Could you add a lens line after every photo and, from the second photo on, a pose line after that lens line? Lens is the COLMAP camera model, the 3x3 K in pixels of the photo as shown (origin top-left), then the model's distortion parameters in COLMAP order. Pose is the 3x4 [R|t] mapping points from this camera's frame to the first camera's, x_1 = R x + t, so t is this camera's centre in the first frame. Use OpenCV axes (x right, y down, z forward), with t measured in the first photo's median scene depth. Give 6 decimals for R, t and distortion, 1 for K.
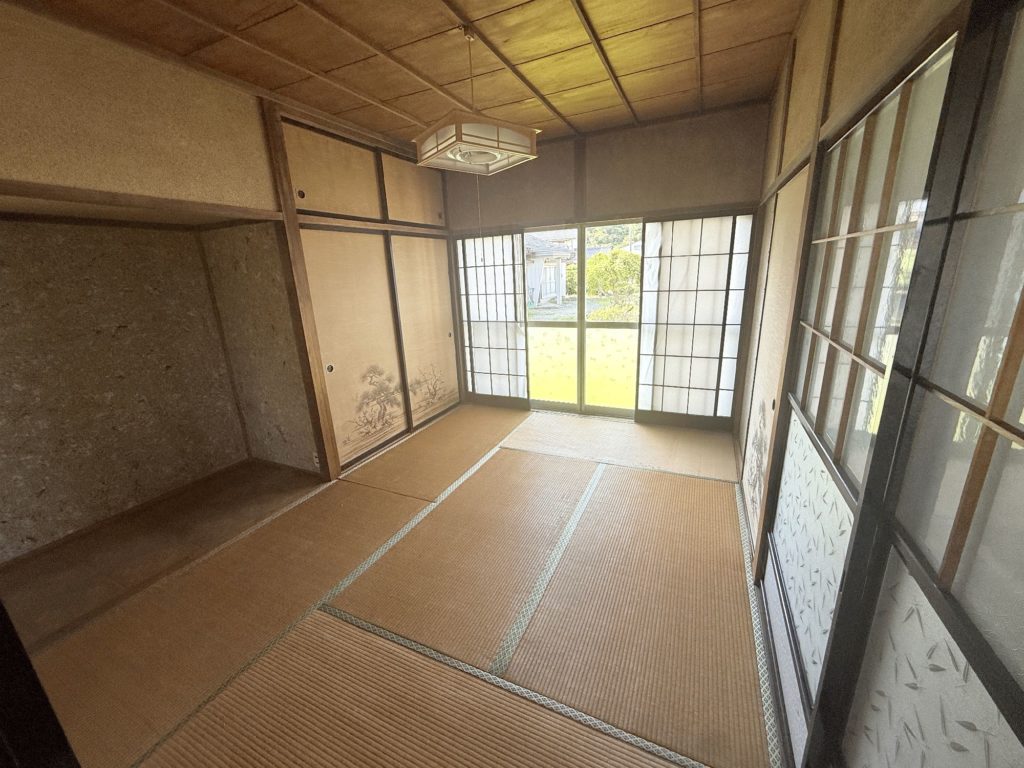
lens RADIAL K [[409.0, 0, 512.0], [0, 409.0, 384.0], [0, 0, 1]] dist [0.000135, -0.000005]
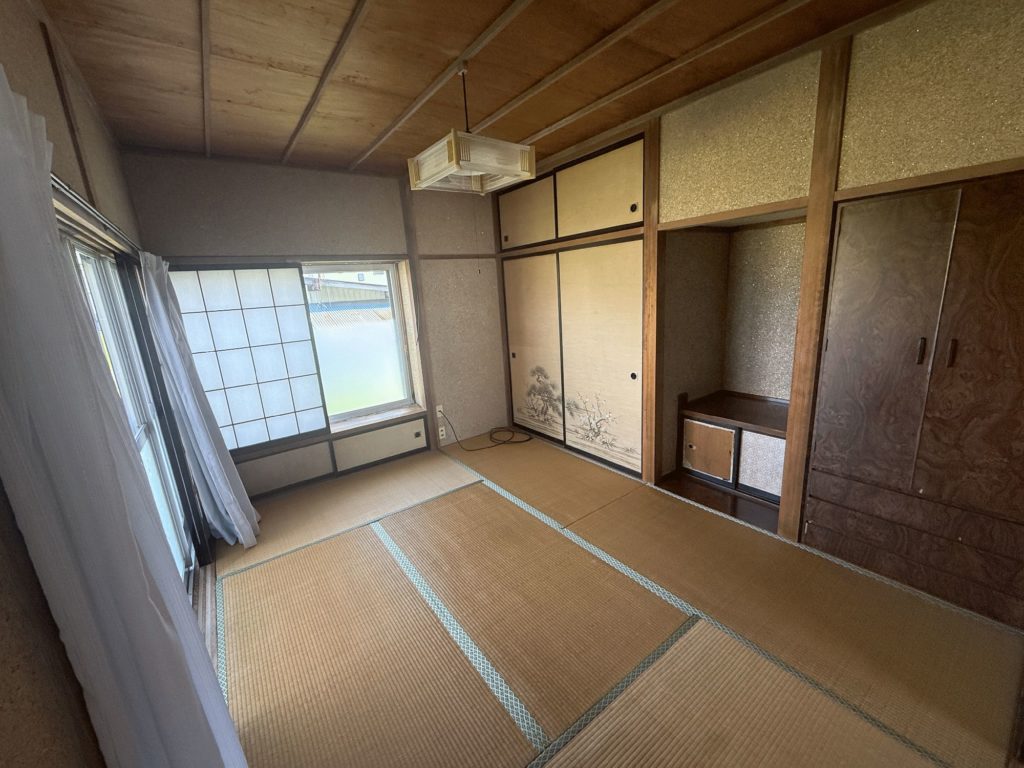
lens RADIAL K [[409.0, 0, 512.0], [0, 409.0, 384.0], [0, 0, 1]] dist [0.000135, -0.000005]
pose [[-0.481165, 0.269612, -0.834140, 0.658318], [-0.161880, 0.907839, 0.386811, -0.420437], [0.861554, 0.321151, -0.393175, 1.337180]]
